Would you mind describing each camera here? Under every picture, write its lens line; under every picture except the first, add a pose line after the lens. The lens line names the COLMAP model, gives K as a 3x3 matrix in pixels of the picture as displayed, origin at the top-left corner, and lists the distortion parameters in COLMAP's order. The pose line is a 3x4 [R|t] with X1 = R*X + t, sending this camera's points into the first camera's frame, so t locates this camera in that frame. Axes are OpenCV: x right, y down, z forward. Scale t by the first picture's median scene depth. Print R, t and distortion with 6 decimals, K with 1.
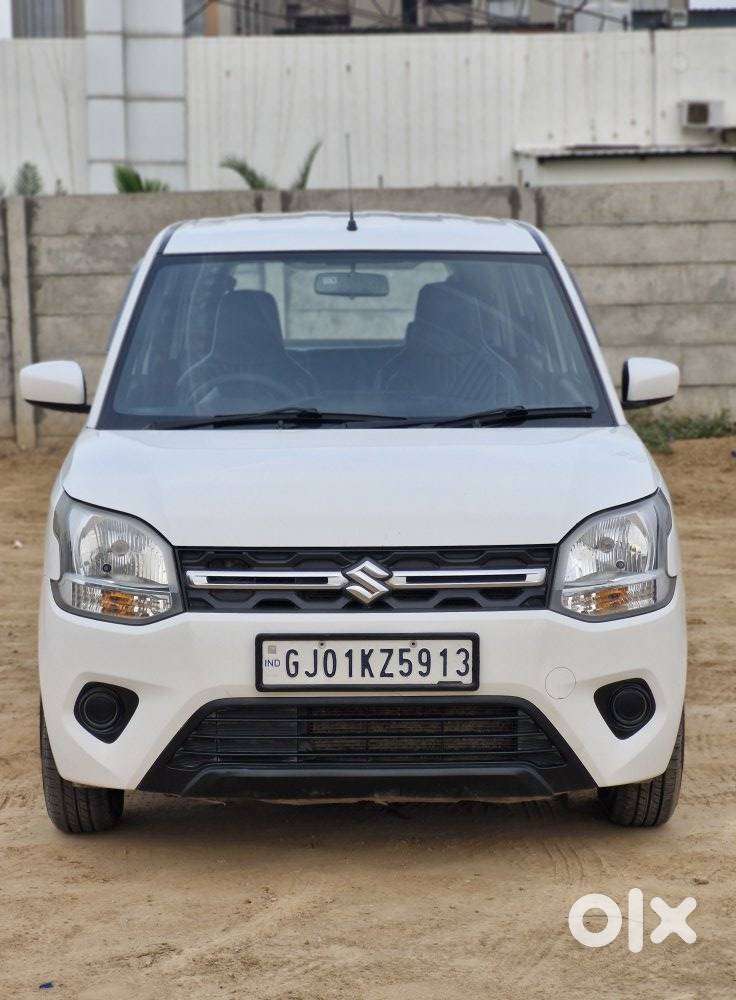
lens RADIAL K [[2168.1, 0, 368.0], [0, 2168.1, 500.0], [0, 0, 1]] dist [-0.220772, 2.995157]
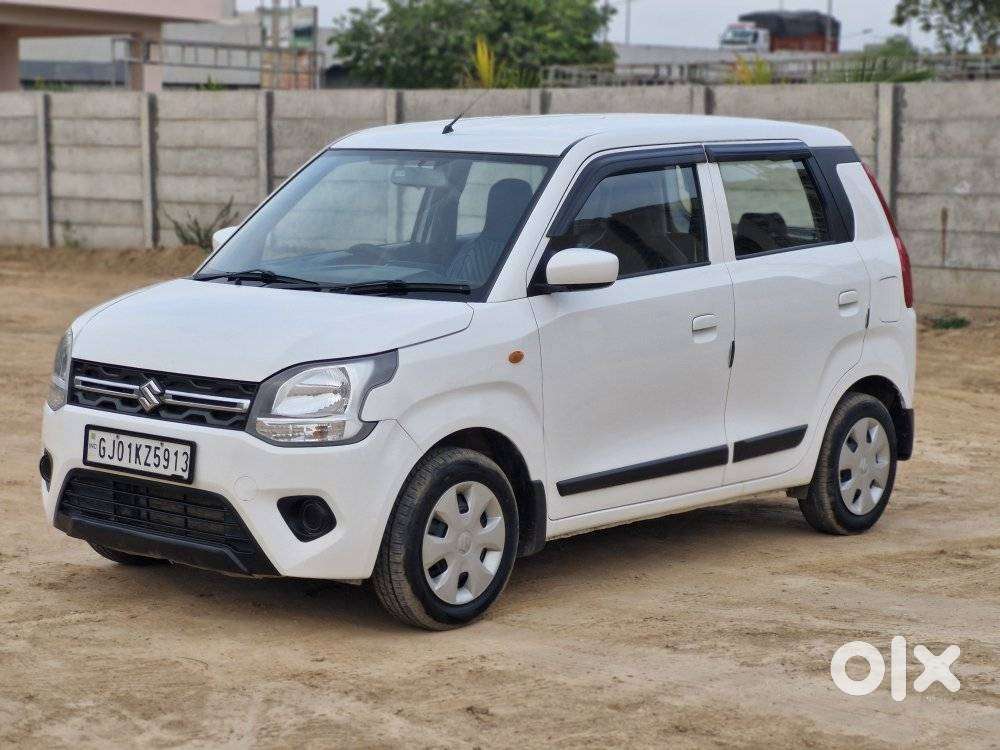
lens RADIAL K [[2162.1, 0, 500.0], [0, 2162.1, 375.0], [0, 0, 1]] dist [-0.052744, 0.701797]
pose [[0.748469, 0.092331, -0.656710, 1.048401], [-0.091579, 0.995163, 0.035541, -0.043268], [0.656816, 0.033540, 0.753305, 0.118935]]
